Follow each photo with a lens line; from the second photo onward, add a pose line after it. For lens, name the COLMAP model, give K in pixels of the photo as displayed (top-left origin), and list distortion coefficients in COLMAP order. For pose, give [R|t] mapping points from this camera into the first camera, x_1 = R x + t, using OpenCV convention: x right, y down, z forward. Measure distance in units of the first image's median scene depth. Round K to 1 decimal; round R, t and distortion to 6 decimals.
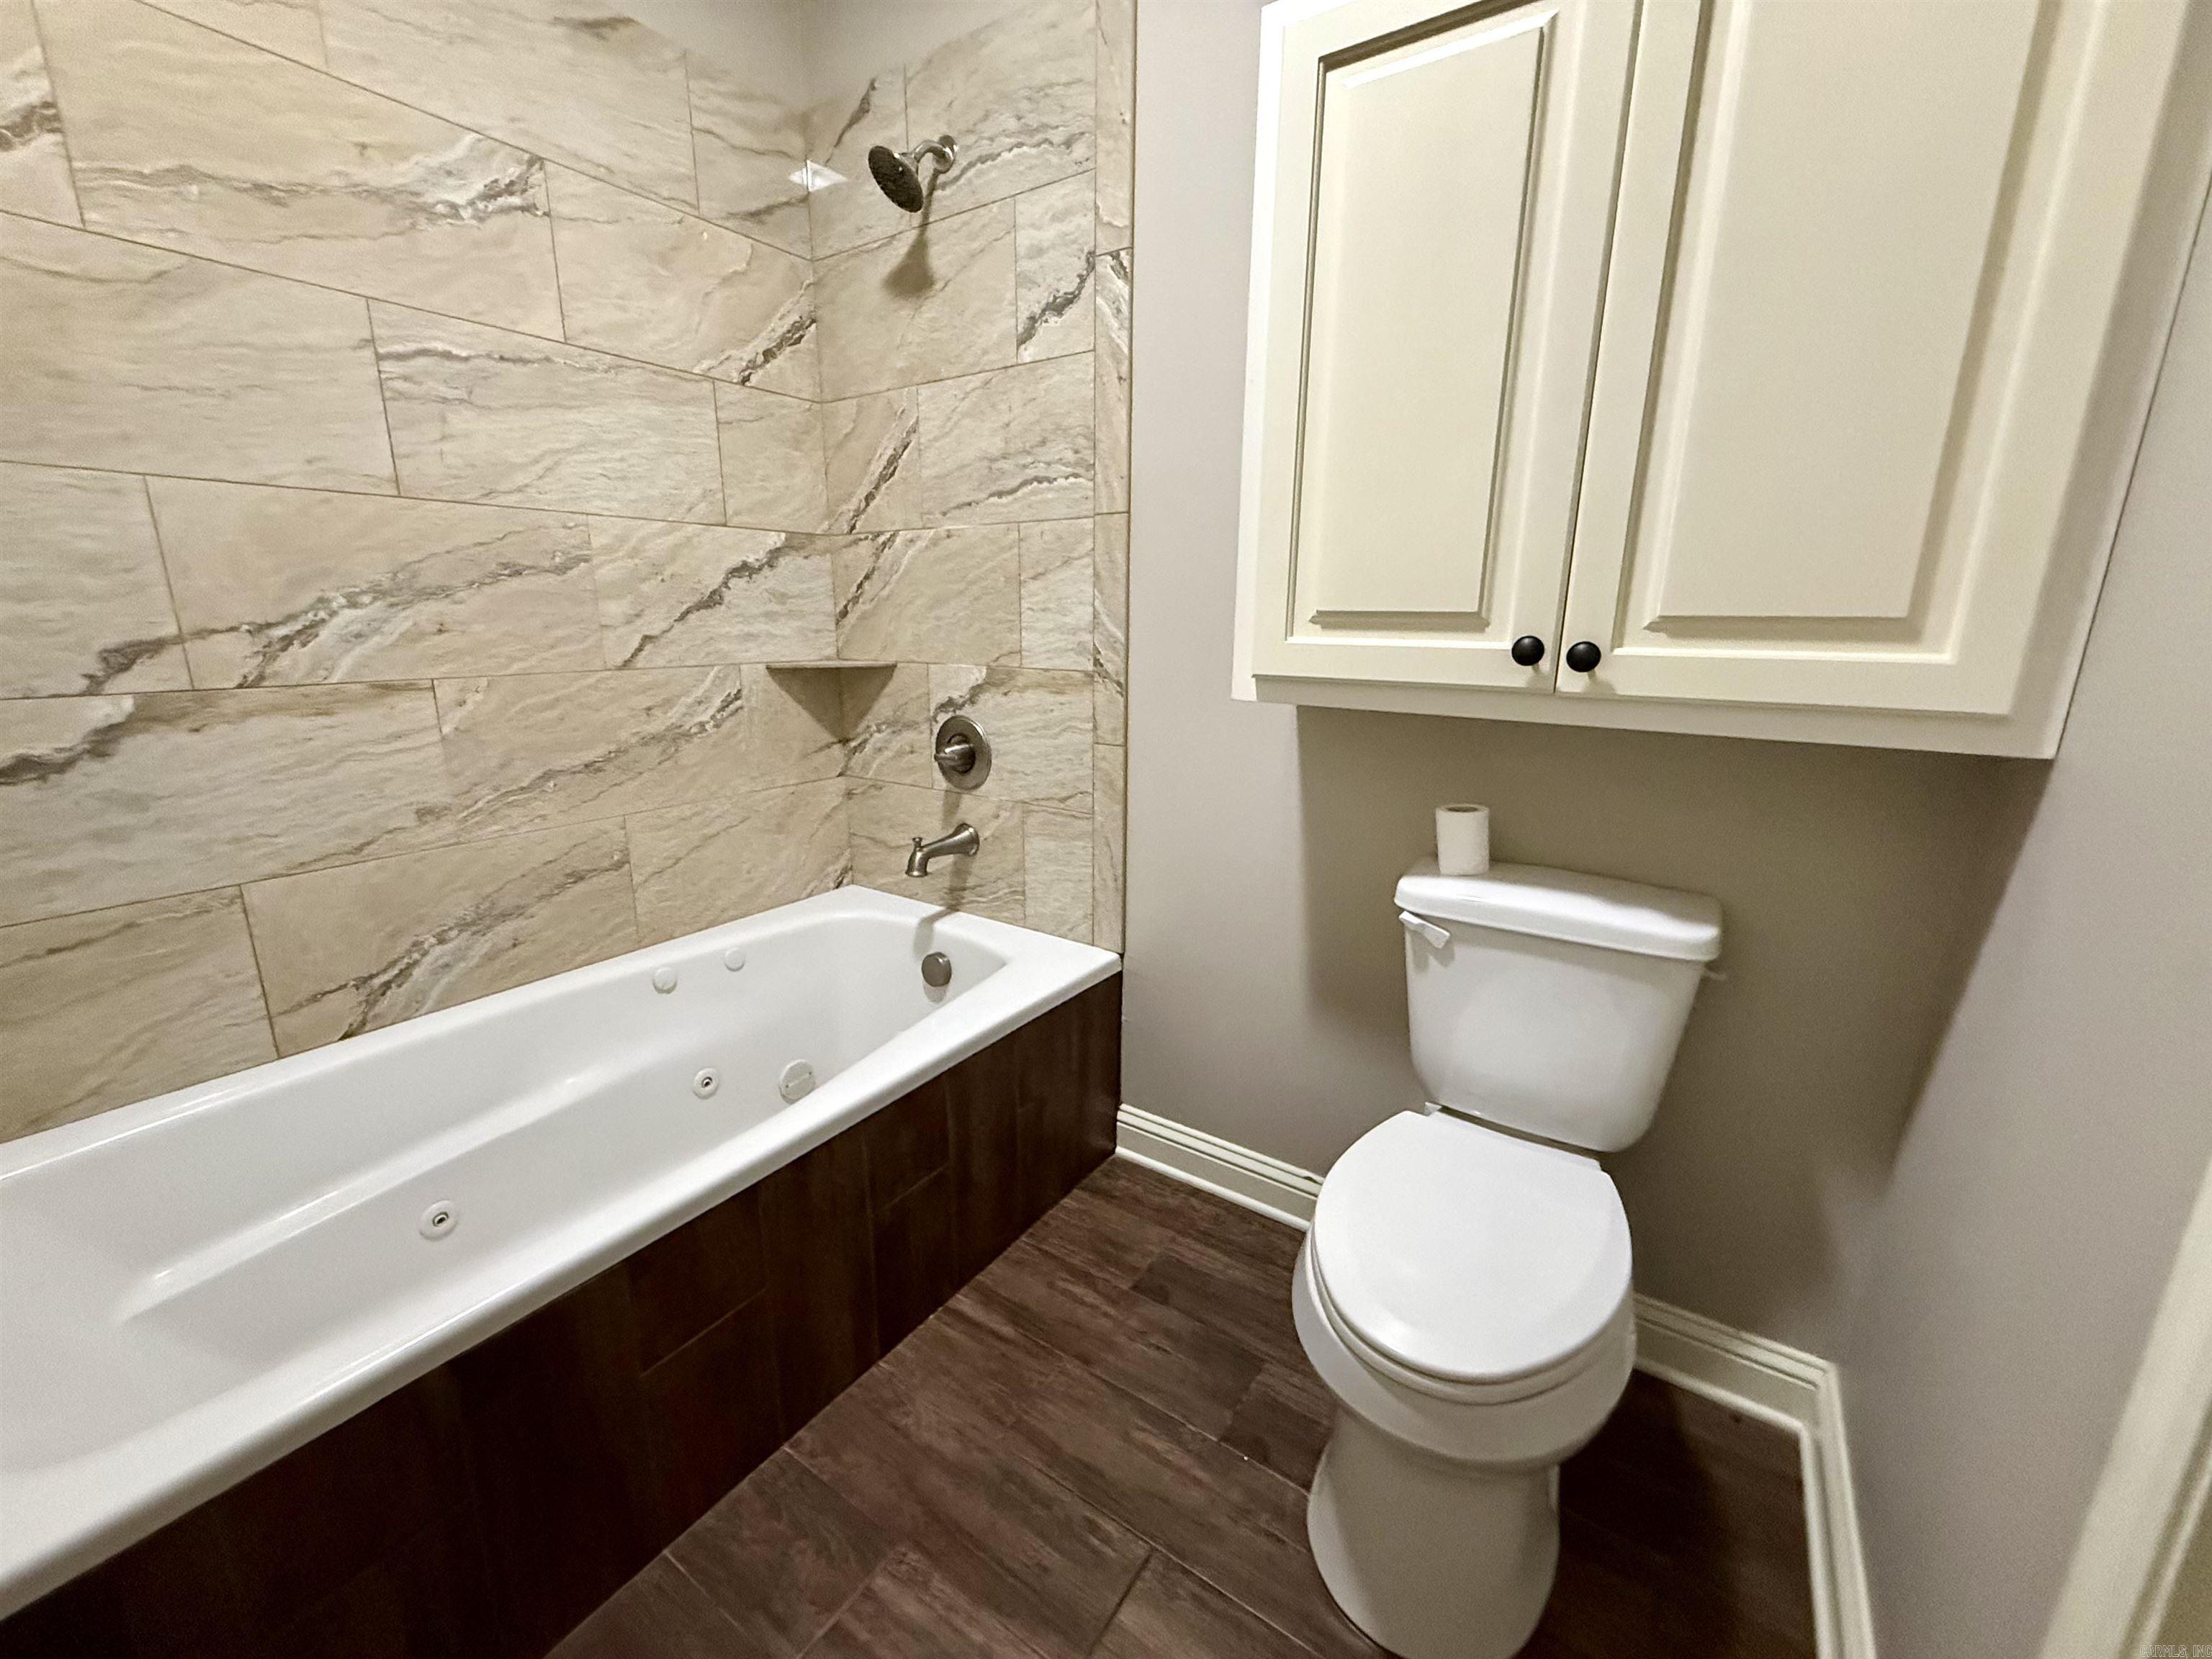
lens RADIAL K [[885.2, 0, 1100.9], [0, 885.2, 828.9], [0, 0, 1]] dist [-0.000515, 0.000100]
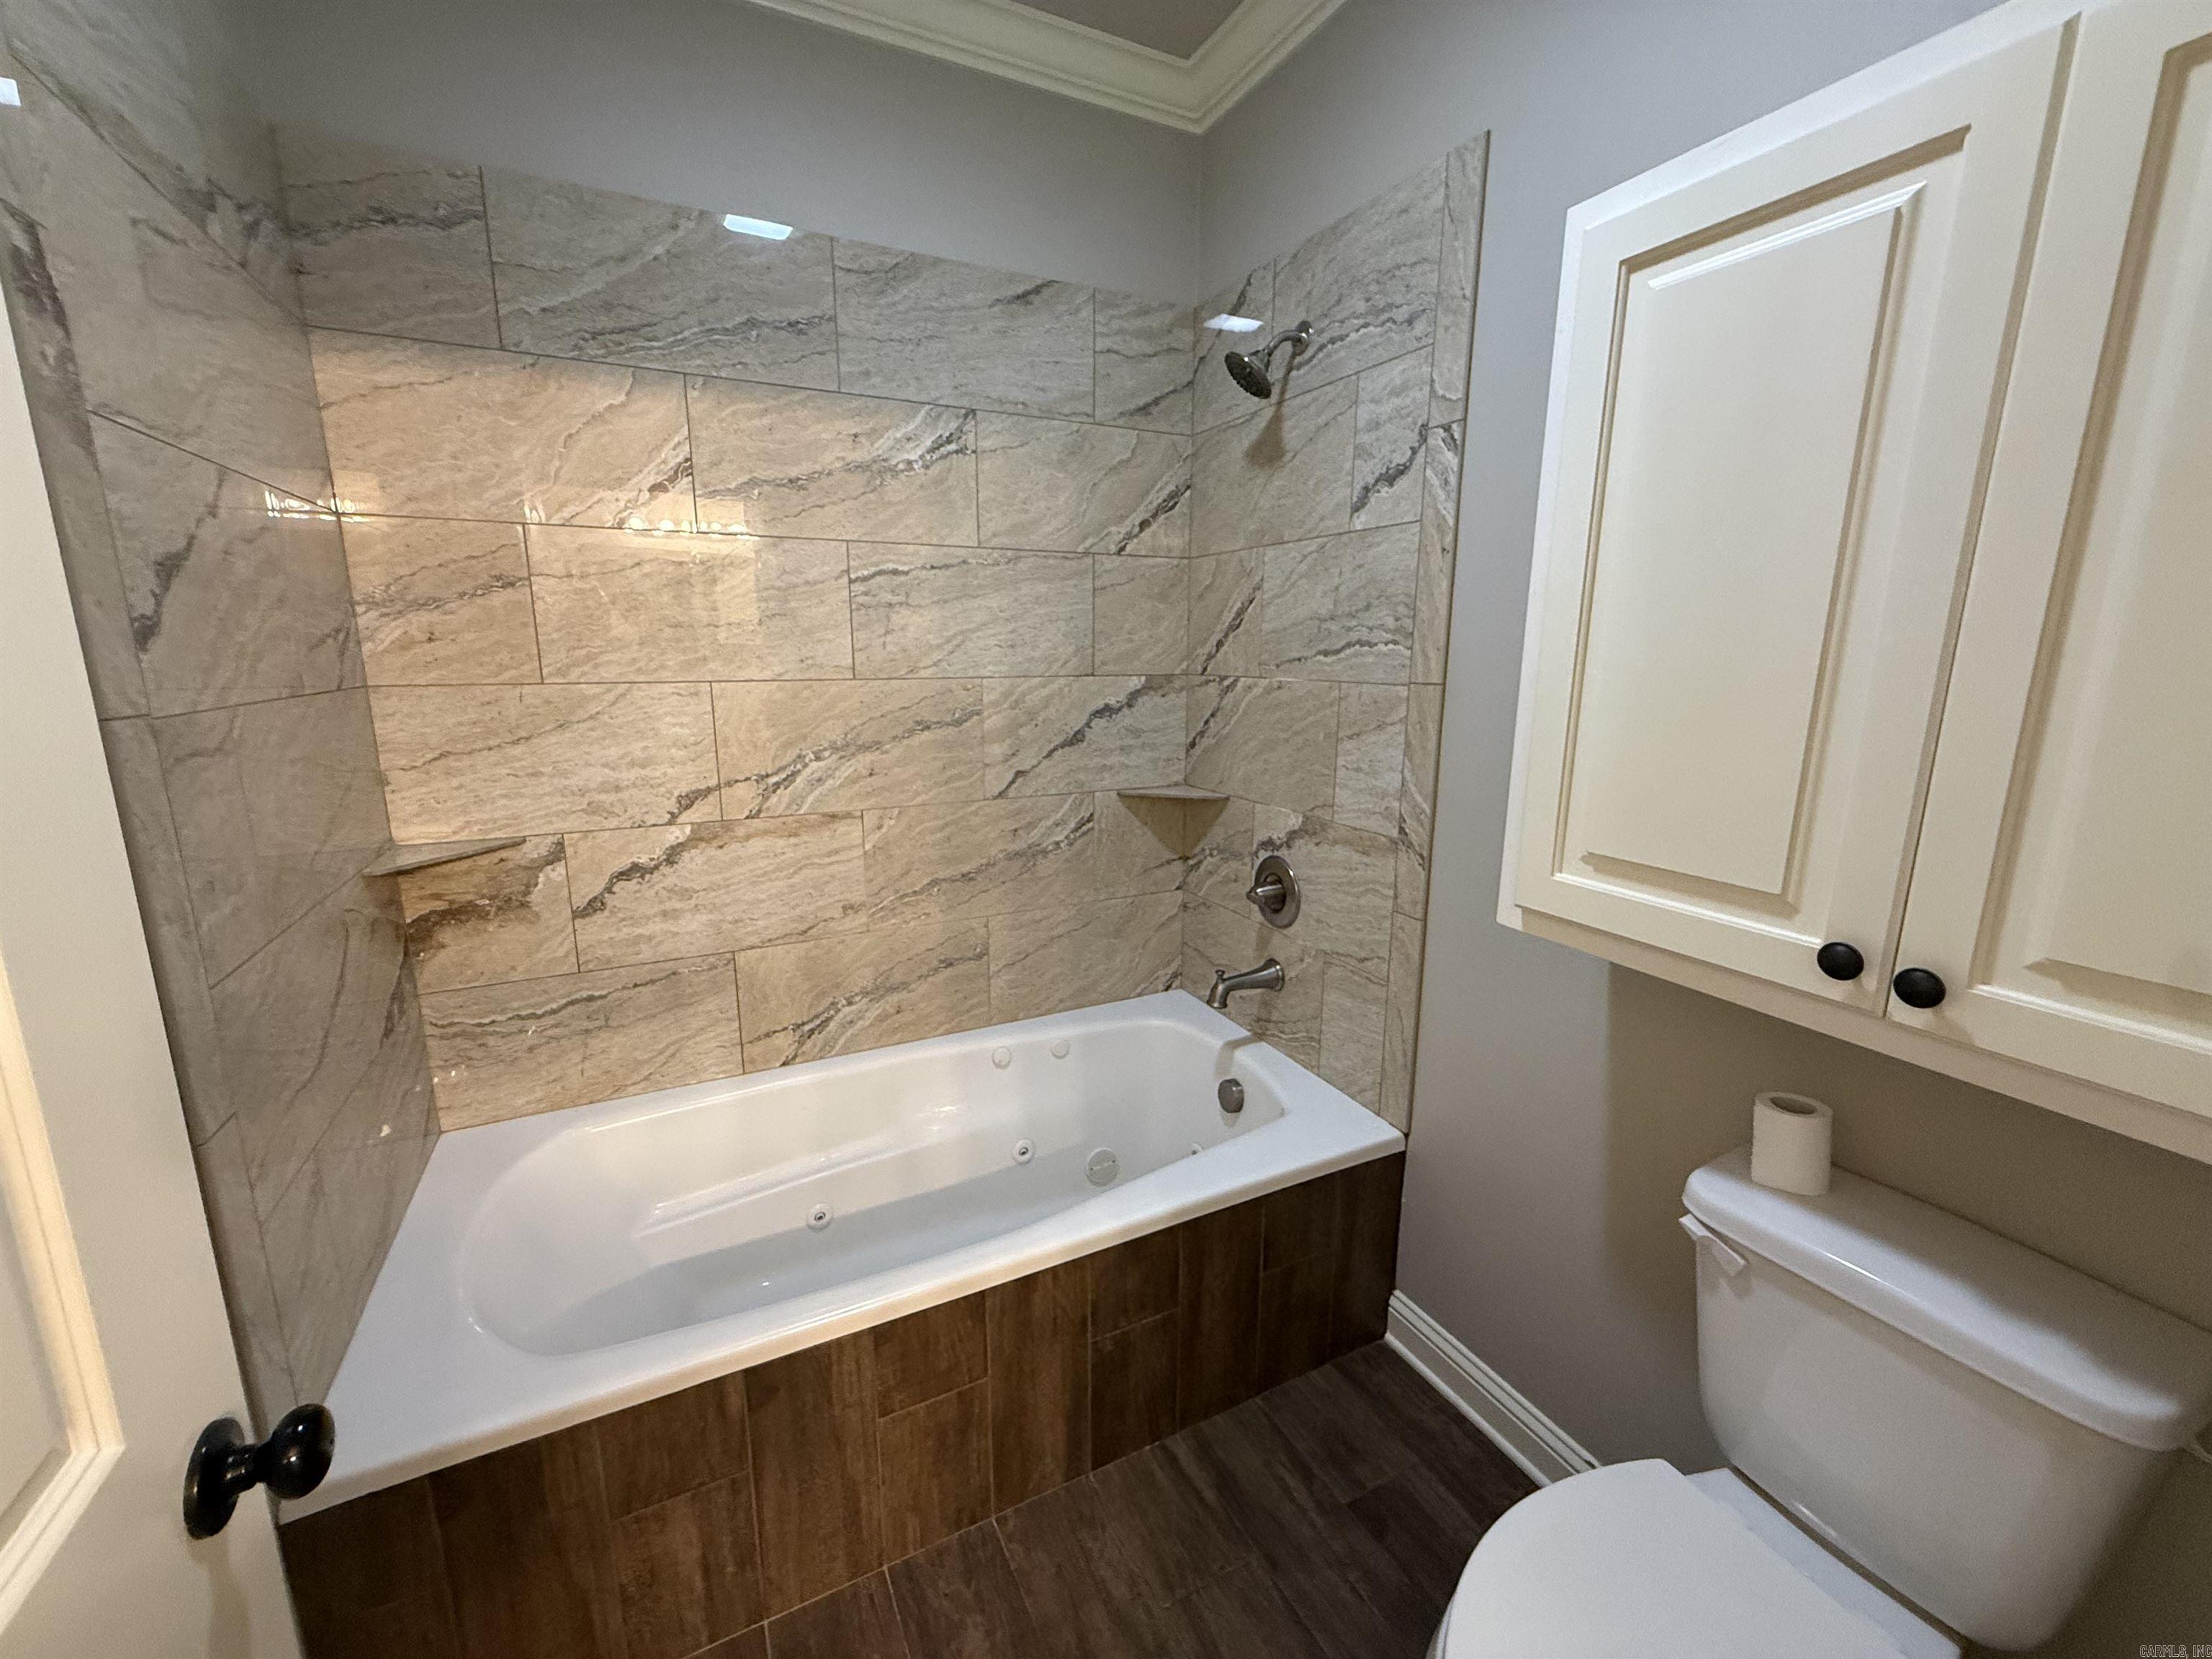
lens RADIAL K [[885.2, 0, 1100.9], [0, 885.2, 828.9], [0, 0, 1]] dist [-0.000515, 0.000100]
pose [[0.875864, 0.093956, -0.473322, 0.173007], [-0.111574, 0.993713, -0.009209, -0.152379], [0.469481, 0.060877, 0.880841, -0.002002]]
